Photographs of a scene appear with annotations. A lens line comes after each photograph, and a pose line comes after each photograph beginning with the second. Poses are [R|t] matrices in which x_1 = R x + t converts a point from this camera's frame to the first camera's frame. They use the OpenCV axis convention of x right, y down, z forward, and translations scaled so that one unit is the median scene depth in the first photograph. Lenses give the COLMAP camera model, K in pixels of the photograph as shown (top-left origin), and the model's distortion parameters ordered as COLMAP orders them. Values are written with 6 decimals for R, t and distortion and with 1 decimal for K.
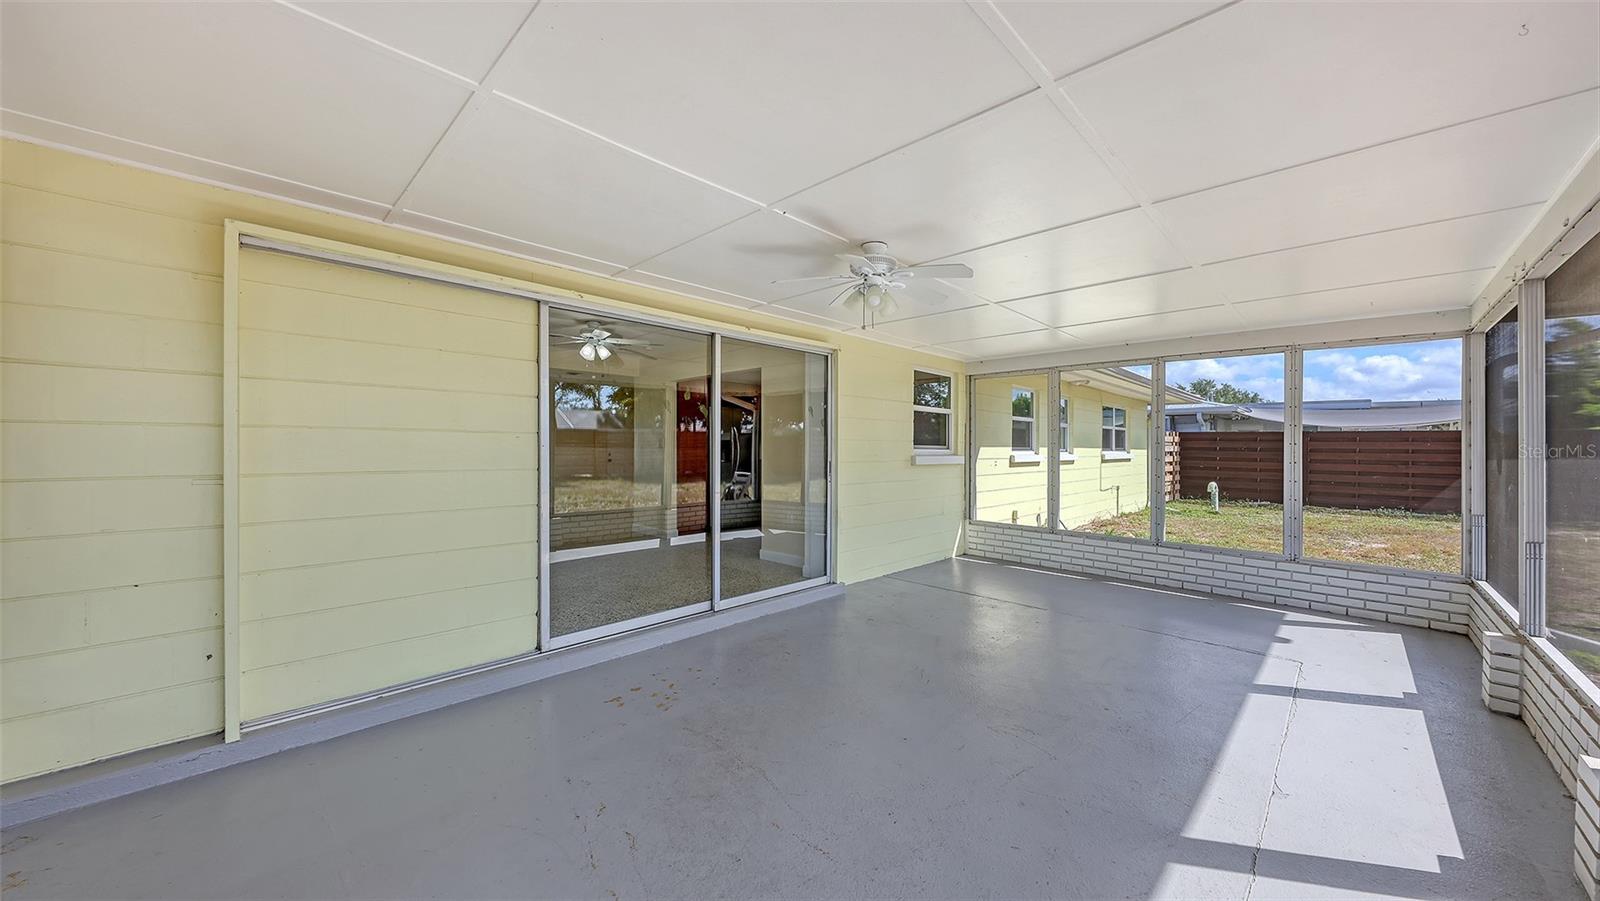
lens RADIAL K [[561.8, 0, 807.2], [0, 561.8, 453.6], [0, 0, 1]] dist [0.000279, -0.000063]
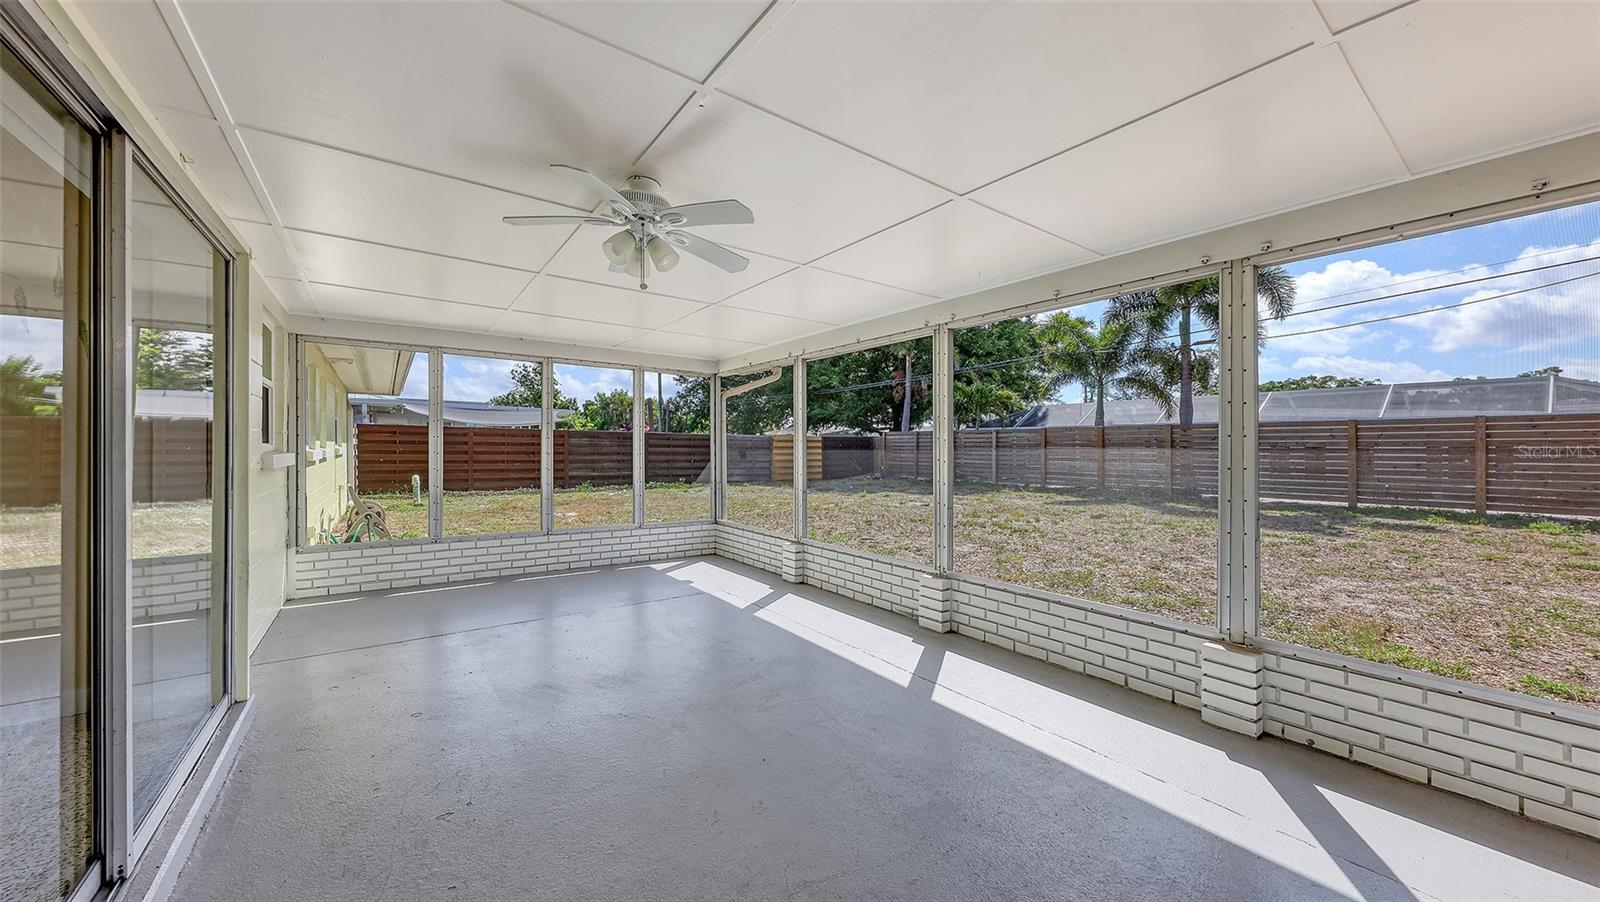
lens RADIAL K [[554.7, 0, 791.9], [0, 554.7, 448.8], [0, 0, 1]] dist [0.008920, -0.000318]
pose [[0.177379, -0.008848, 0.984103, -0.208575], [0.002227, 0.999961, 0.008589, -0.004375], [-0.984140, 0.000669, 0.177392, 0.226885]]
